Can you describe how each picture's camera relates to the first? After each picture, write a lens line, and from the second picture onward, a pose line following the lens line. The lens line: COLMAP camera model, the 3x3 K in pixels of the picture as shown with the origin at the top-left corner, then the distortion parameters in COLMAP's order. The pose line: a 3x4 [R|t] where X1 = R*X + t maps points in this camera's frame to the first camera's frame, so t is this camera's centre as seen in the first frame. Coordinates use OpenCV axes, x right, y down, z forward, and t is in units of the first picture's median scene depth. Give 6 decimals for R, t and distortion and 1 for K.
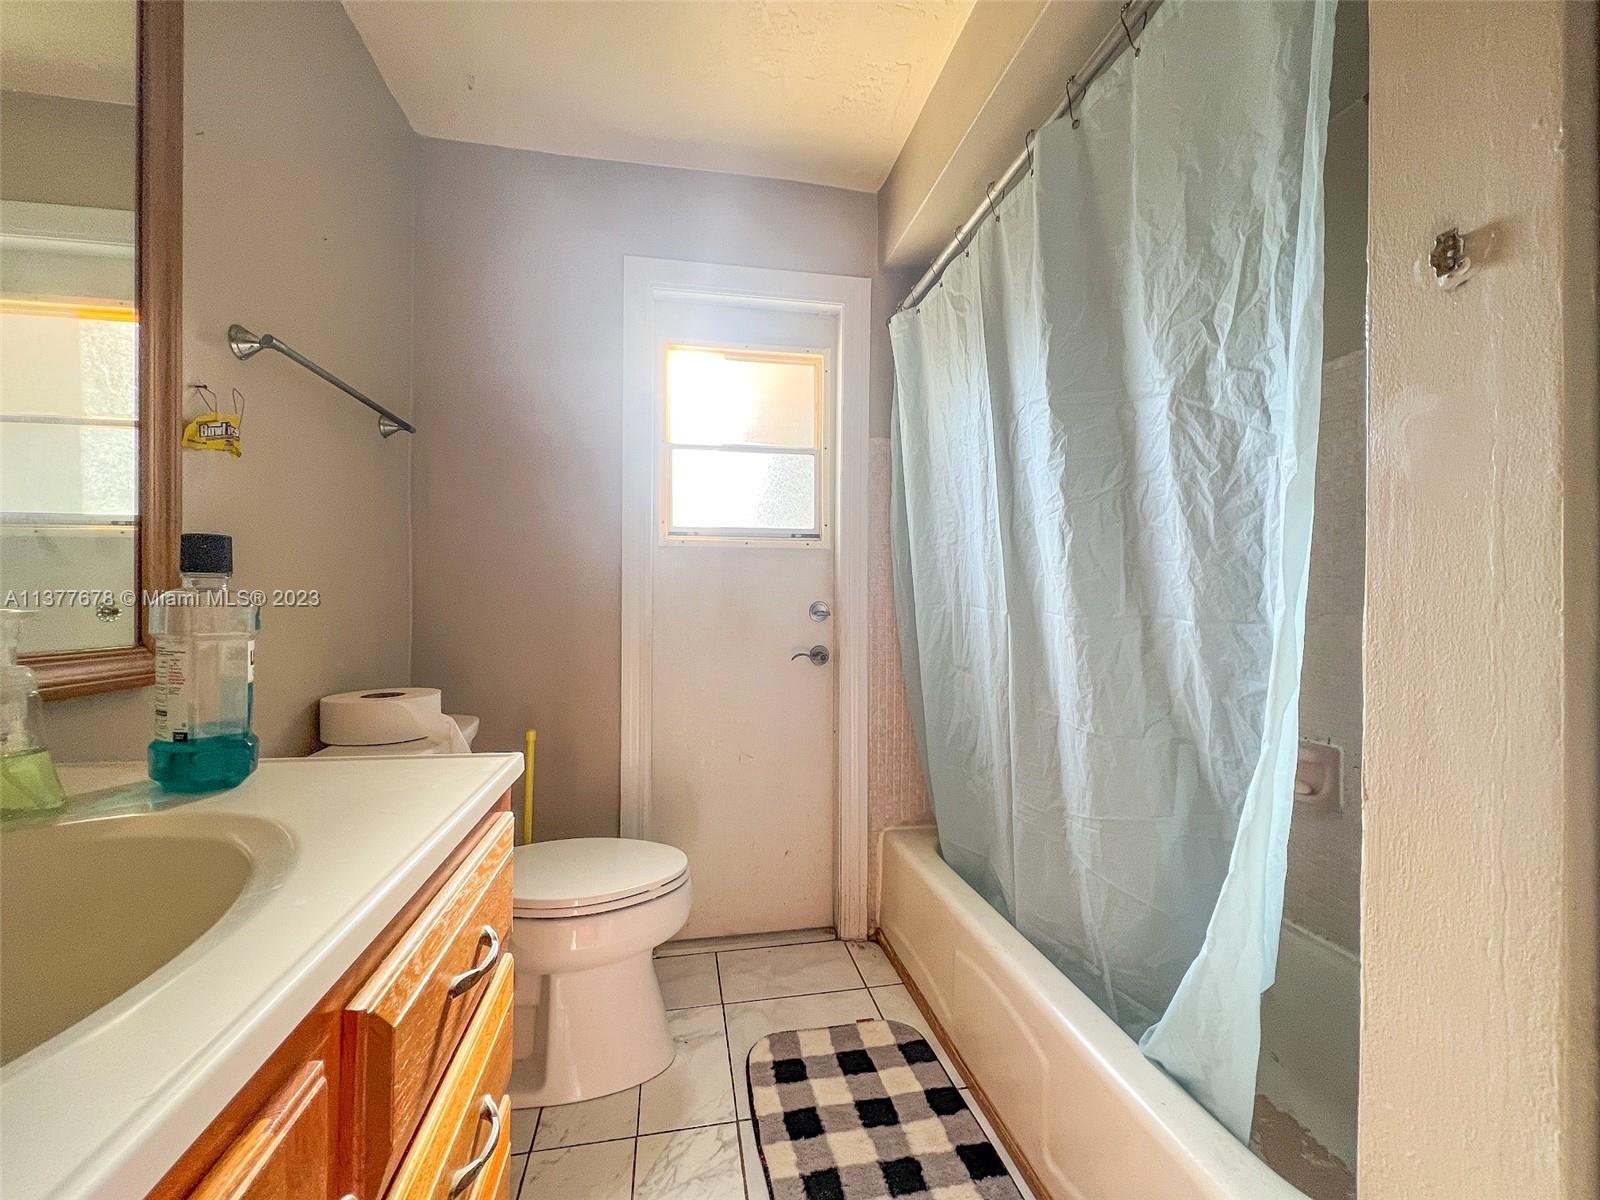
lens RADIAL K [[642.4, 0, 804.4], [0, 642.4, 599.8], [0, 0, 1]] dist [-0.003210, 0.000297]
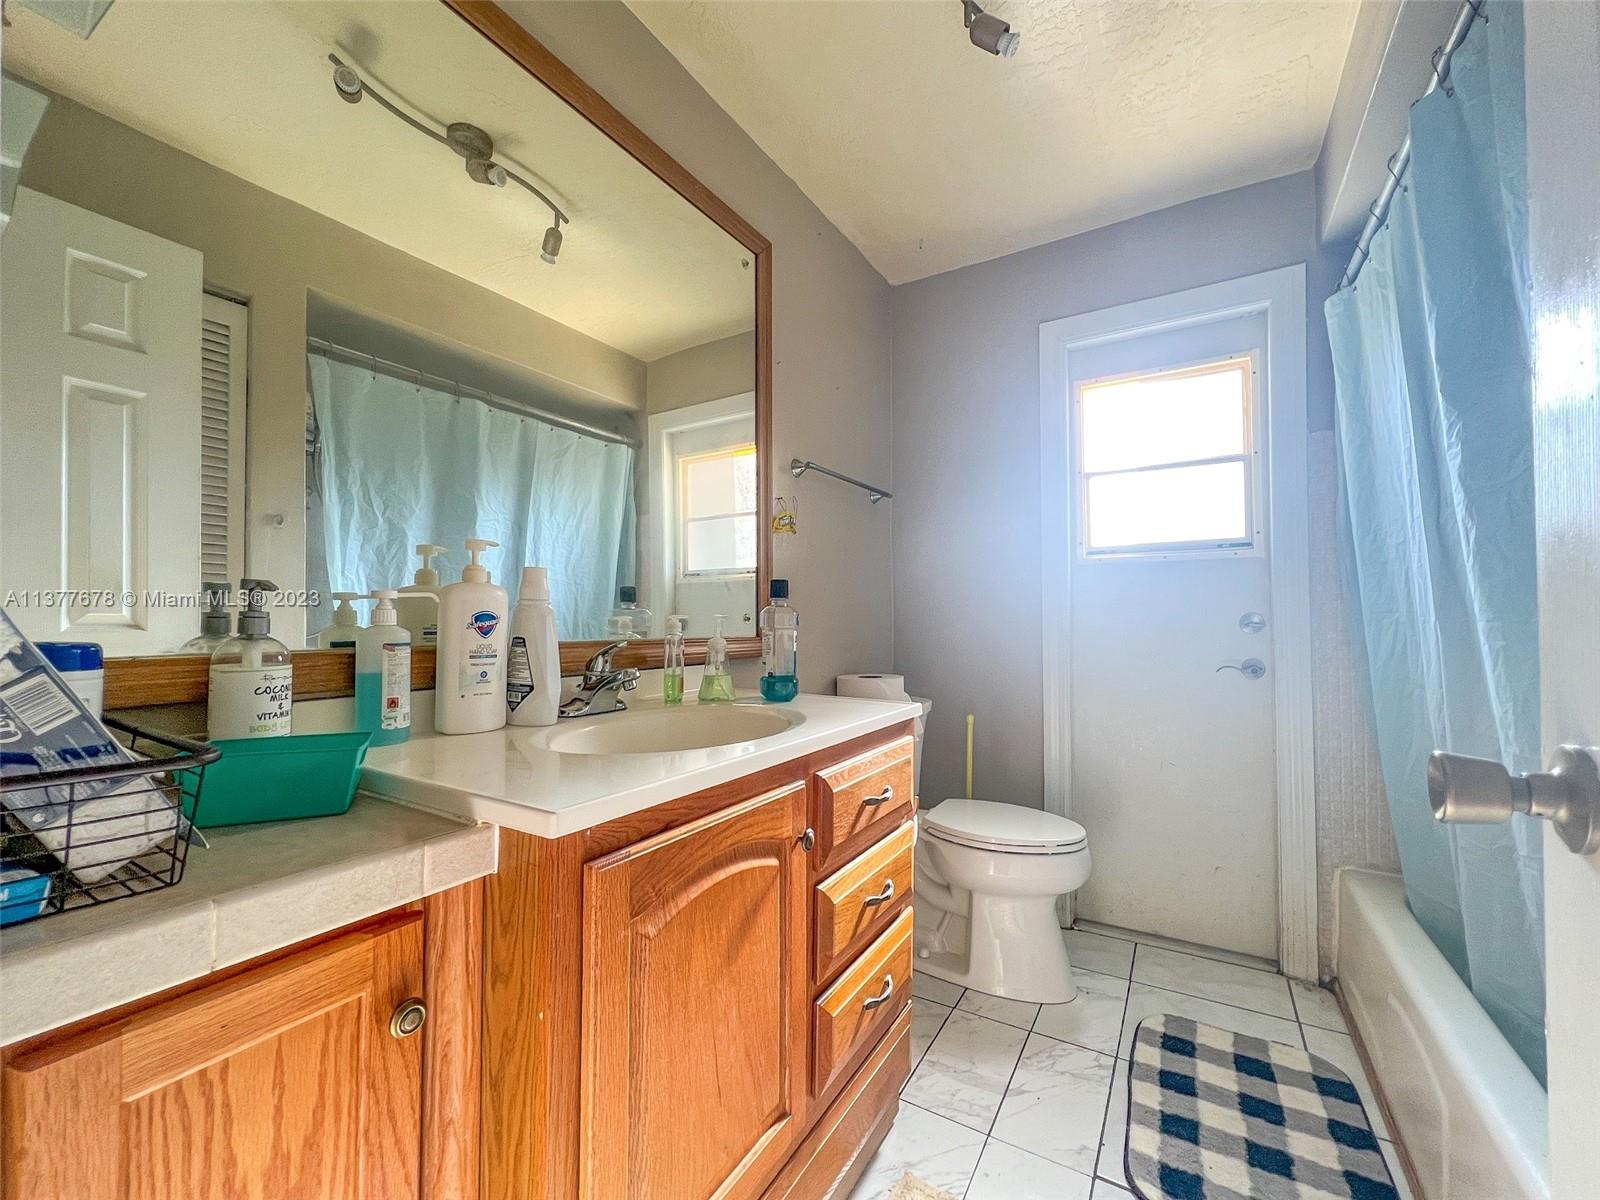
lens RADIAL K [[642.4, 0, 797.3], [0, 642.4, 605.9], [0, 0, 1]] dist [-0.003210, 0.000297]
pose [[0.735808, -0.019677, -0.676904, 0.214149], [0.006191, 0.999731, -0.022331, 0.012618], [0.677162, 0.012241, 0.735732, -0.203265]]
